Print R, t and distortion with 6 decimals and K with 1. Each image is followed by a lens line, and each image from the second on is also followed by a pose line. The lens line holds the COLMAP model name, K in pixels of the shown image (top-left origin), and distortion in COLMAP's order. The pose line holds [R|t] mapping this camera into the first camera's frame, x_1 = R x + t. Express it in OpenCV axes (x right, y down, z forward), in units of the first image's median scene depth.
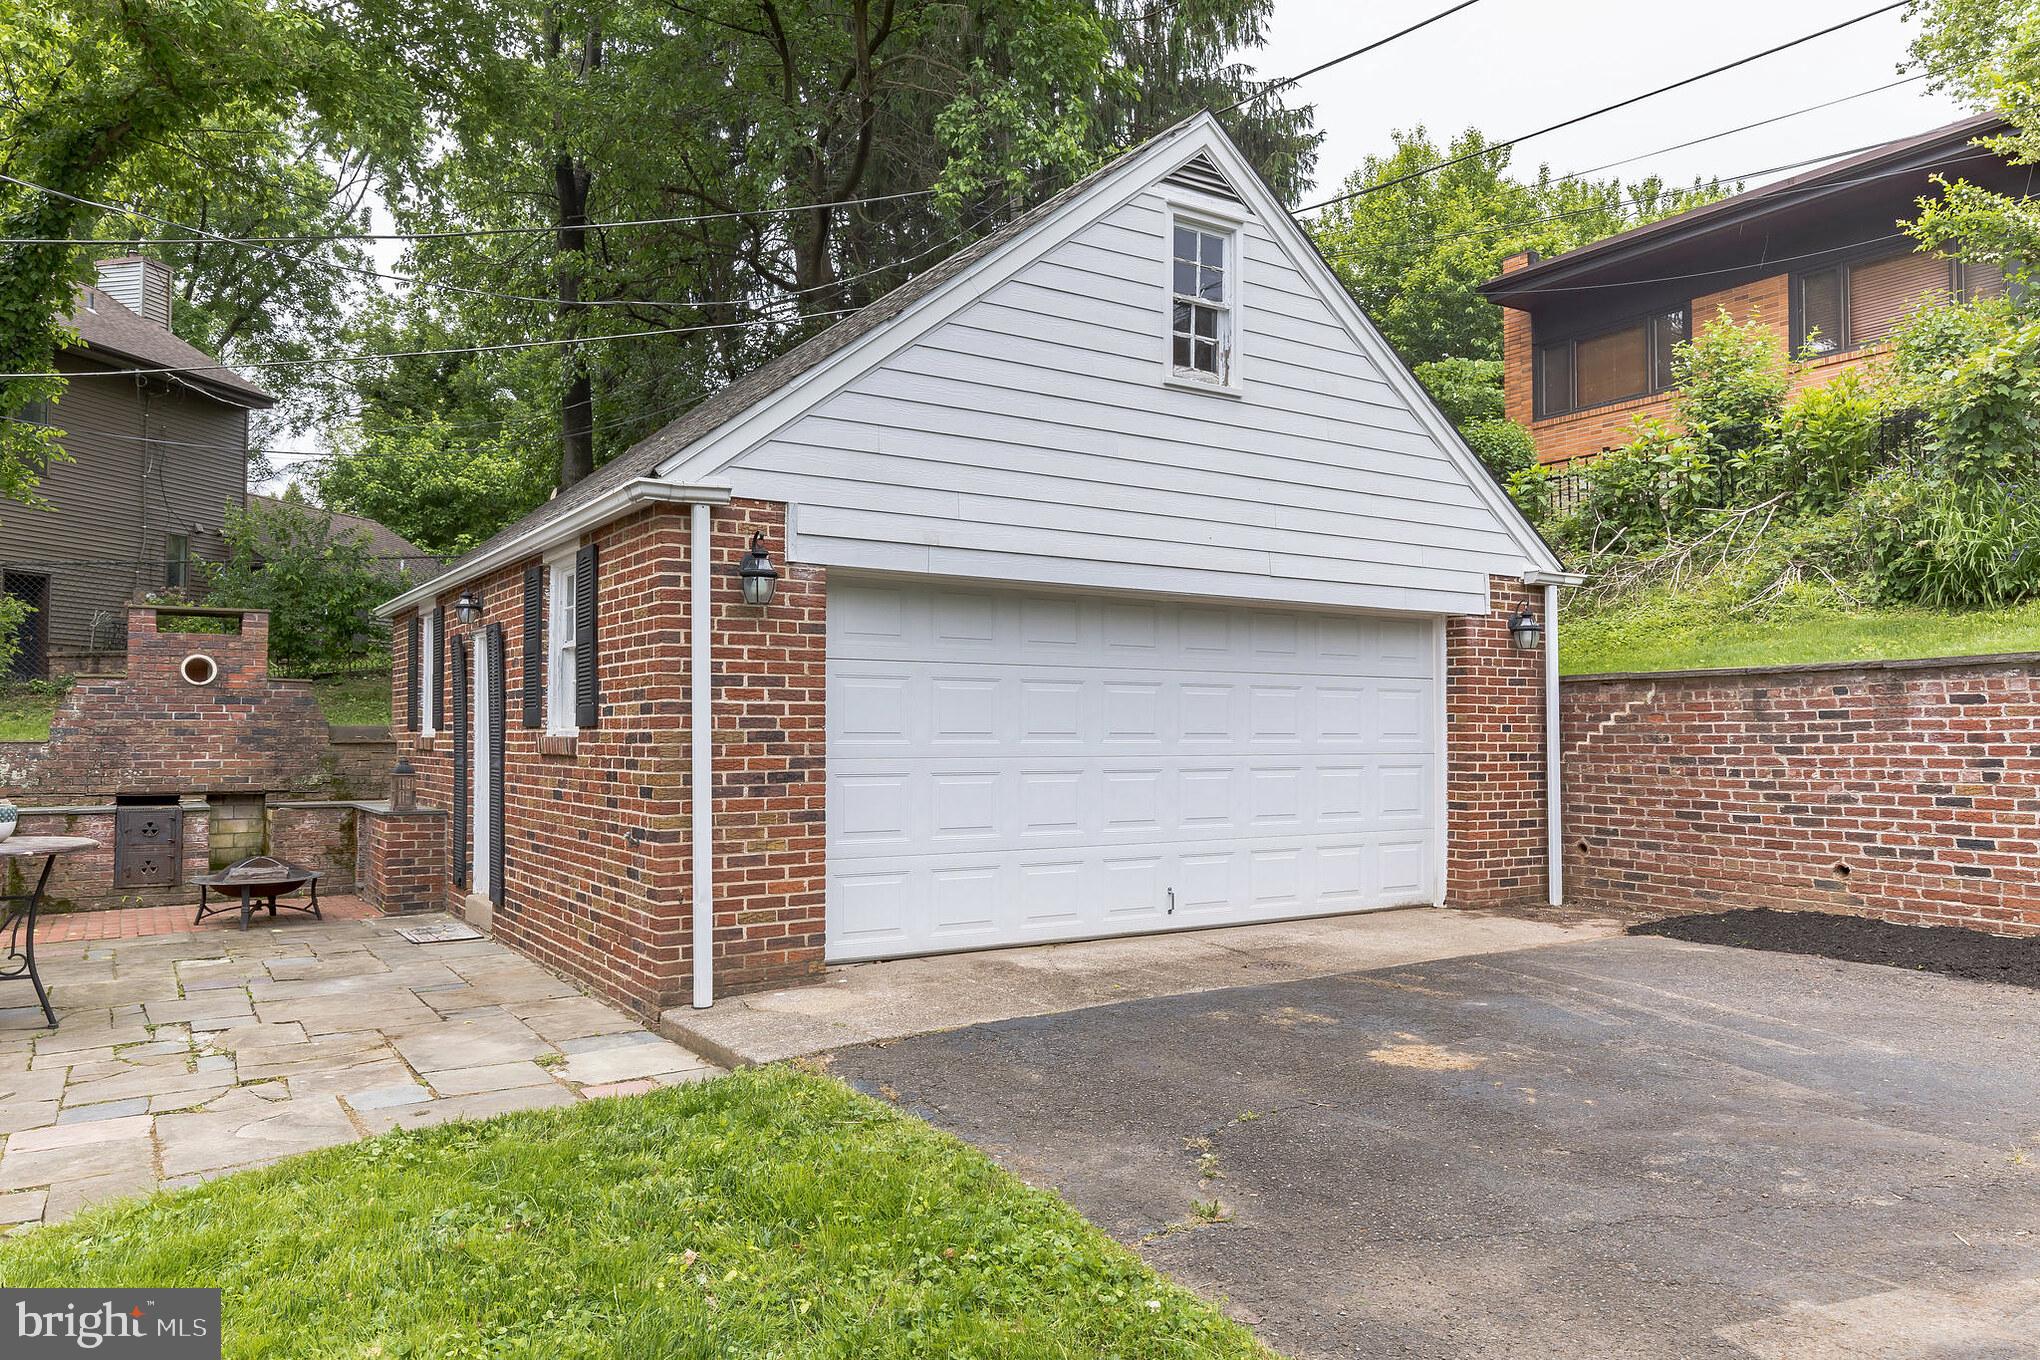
lens RADIAL K [[1412.1, 0, 1030.9], [0, 1412.1, 690.3], [0, 0, 1]] dist [0.000741, -0.001740]
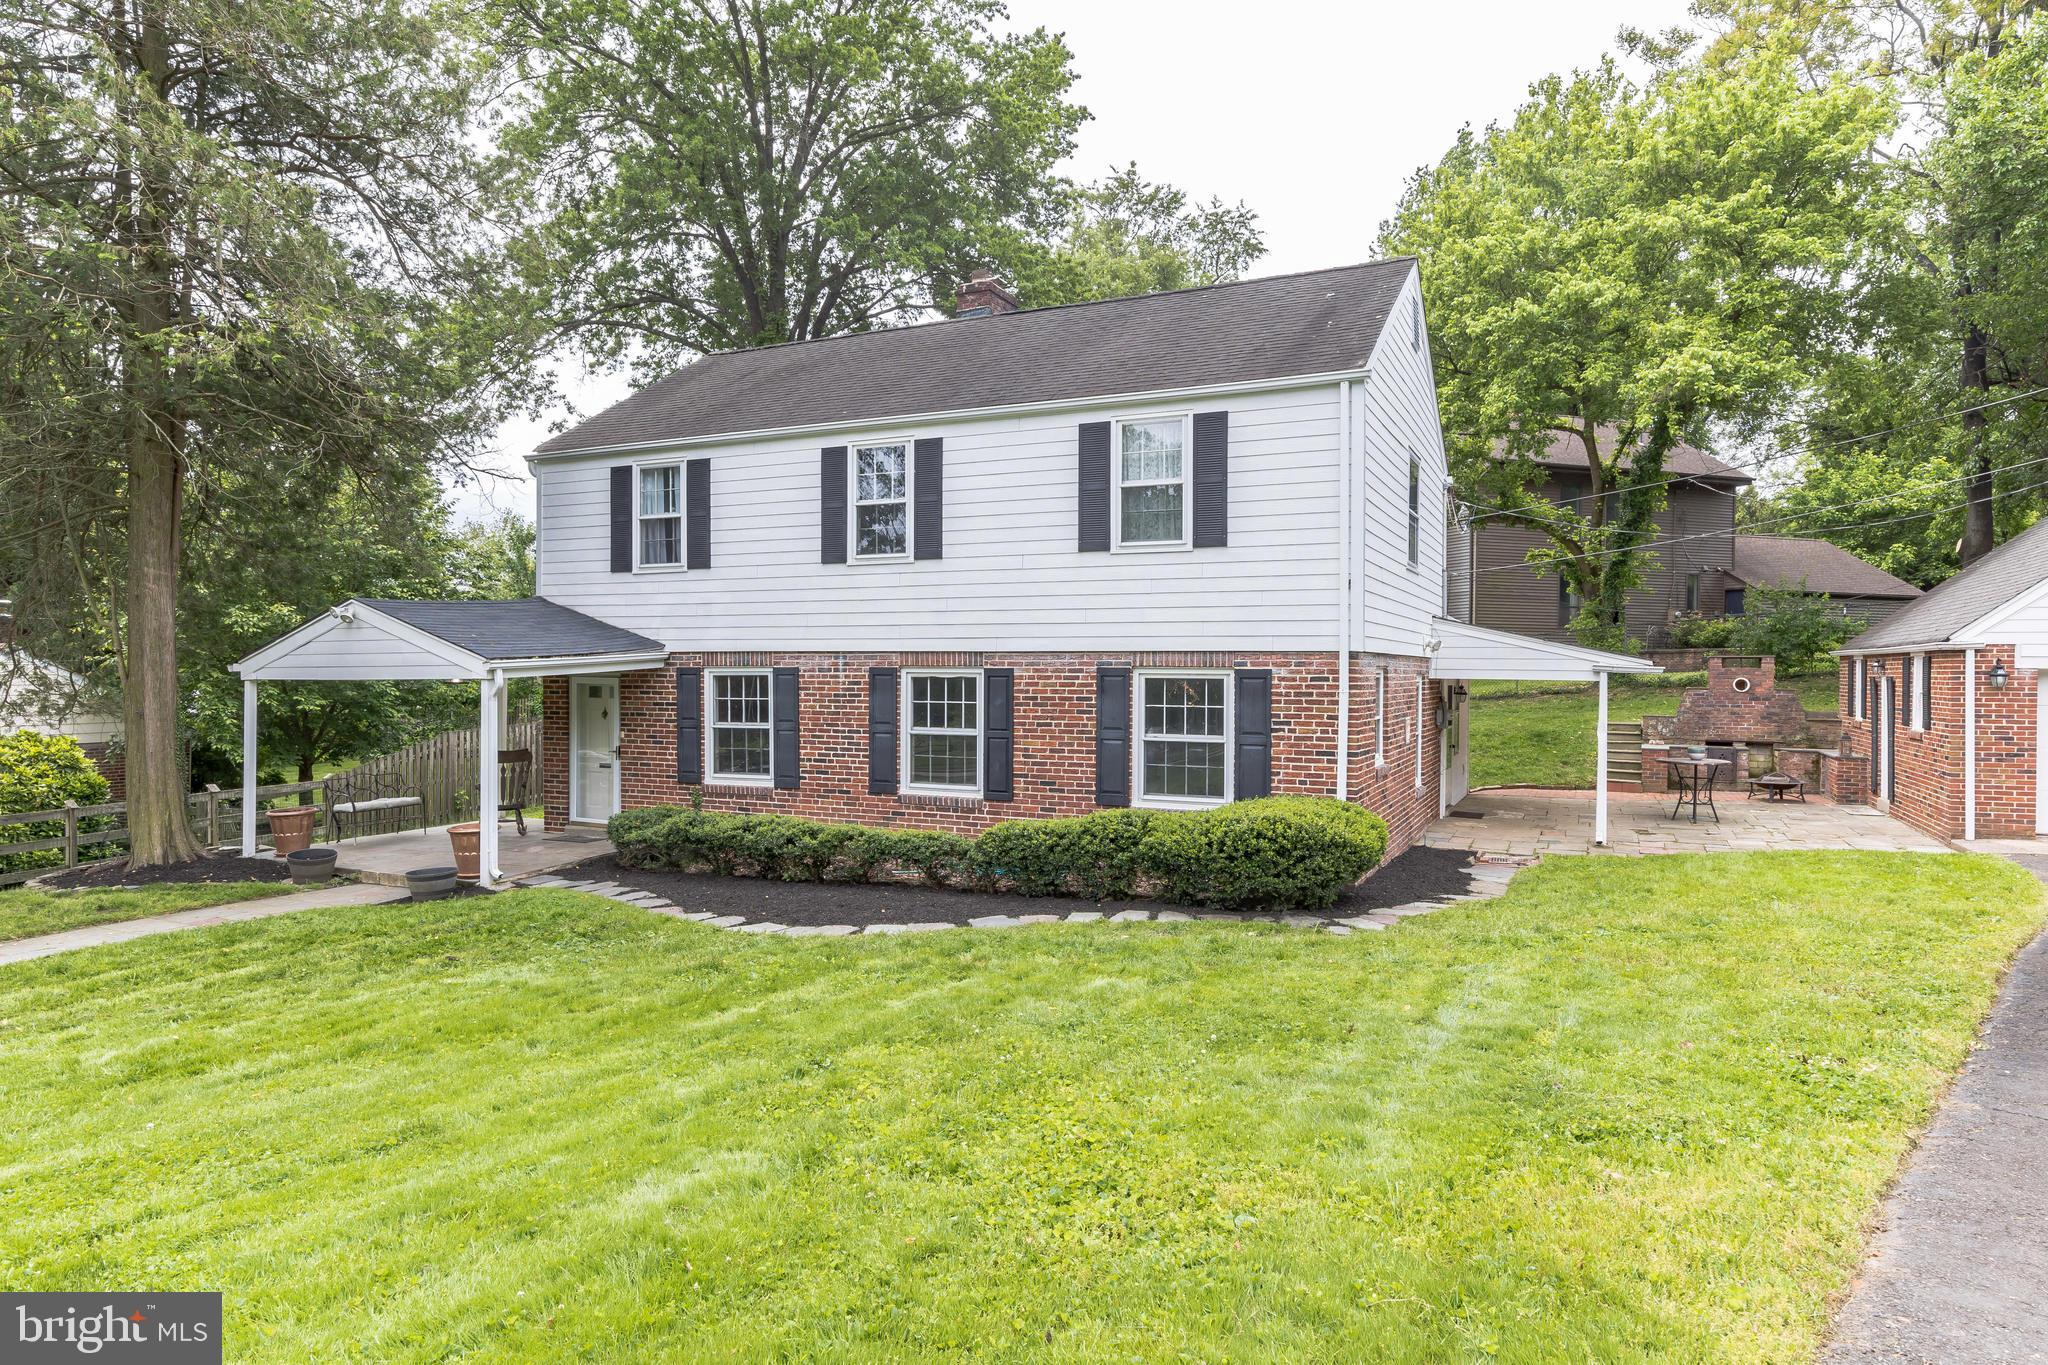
lens RADIAL K [[1236.0, 0, 1023.3], [0, 1236.0, 681.5], [0, 0, 1]] dist [0.007524, -0.000217]
pose [[0.535637, 0.012676, -0.844353, 0.444462], [0.020599, 0.999394, 0.028072, -0.099848], [0.844197, -0.032429, 0.535051, -0.988730]]
